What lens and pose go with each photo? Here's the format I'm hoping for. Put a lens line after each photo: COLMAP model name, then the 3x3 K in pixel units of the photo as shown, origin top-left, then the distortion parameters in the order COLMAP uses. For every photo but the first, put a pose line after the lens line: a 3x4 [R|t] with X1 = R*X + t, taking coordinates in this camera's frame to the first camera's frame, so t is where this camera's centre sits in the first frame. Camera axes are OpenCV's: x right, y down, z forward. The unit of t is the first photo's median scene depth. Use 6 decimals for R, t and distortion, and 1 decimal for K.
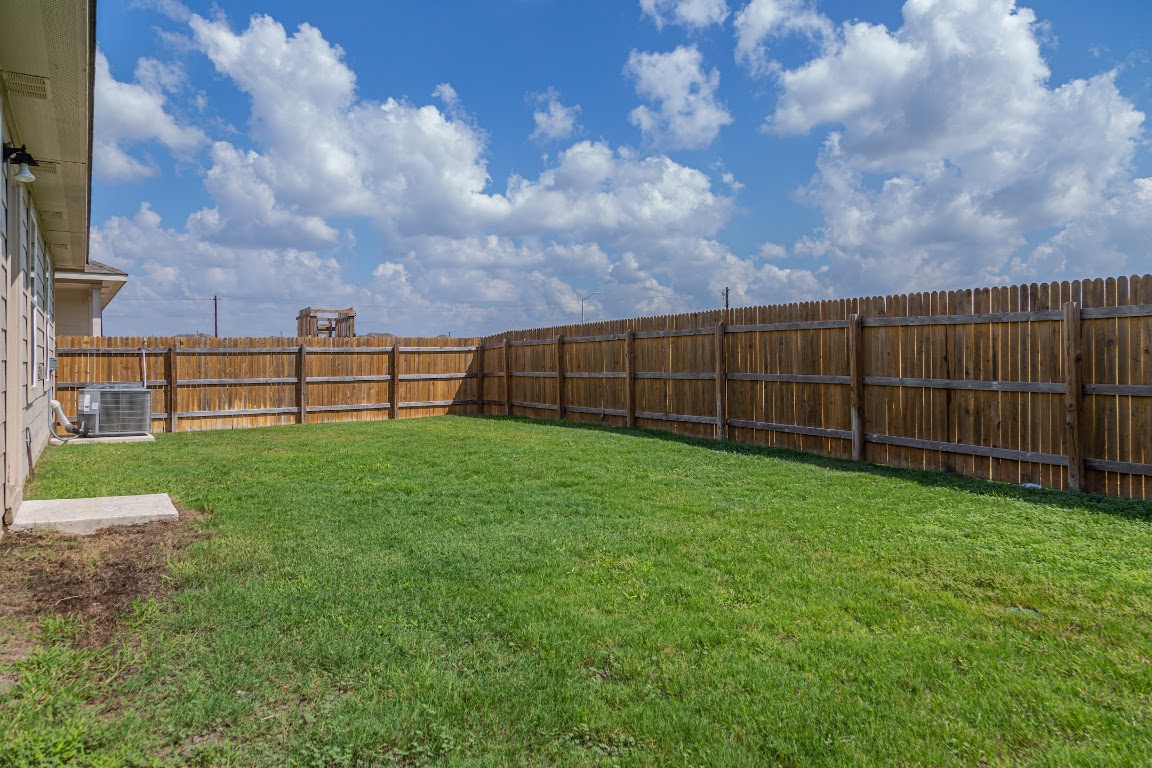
lens RADIAL K [[763.8, 0, 577.1], [0, 763.8, 380.6], [0, 0, 1]] dist [0.015752, -0.007491]
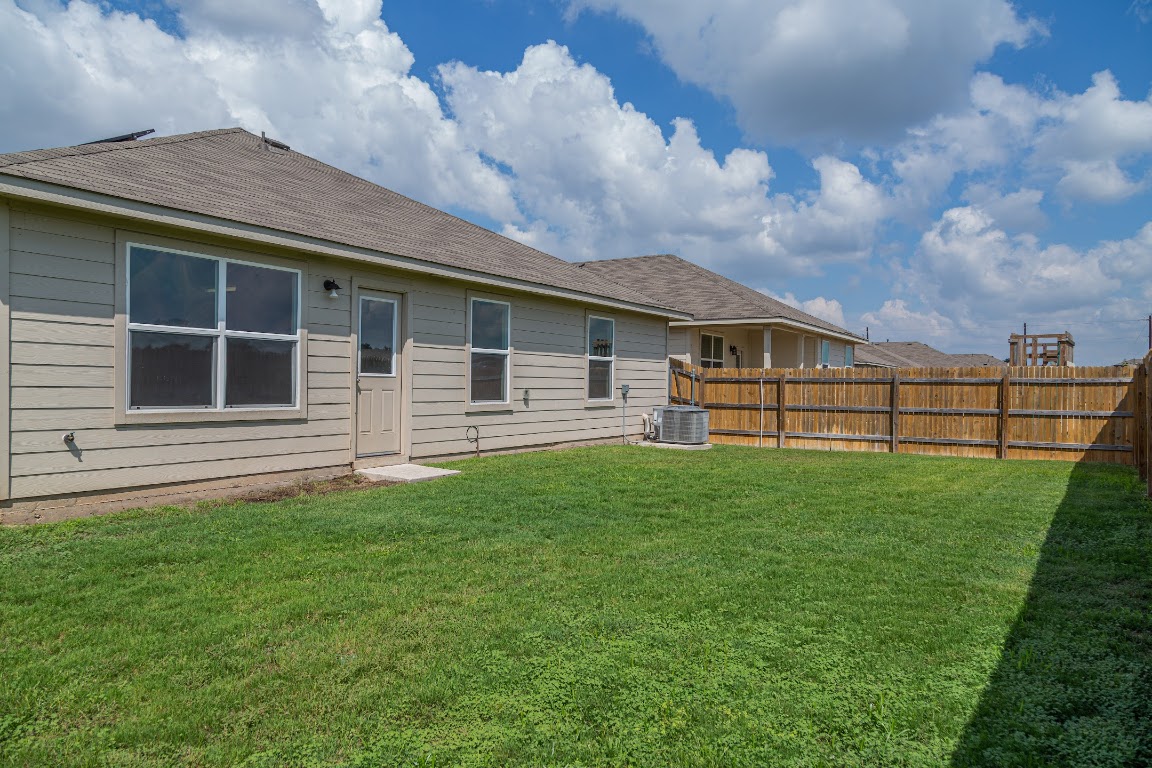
lens RADIAL K [[763.8, 0, 579.7], [0, 763.8, 381.7], [0, 0, 1]] dist [0.015752, -0.007491]
pose [[0.457901, 0.011034, -0.888935, 0.356250], [-0.042006, 0.999075, -0.009237, -0.010629], [0.888010, 0.041570, 0.457941, 0.165002]]
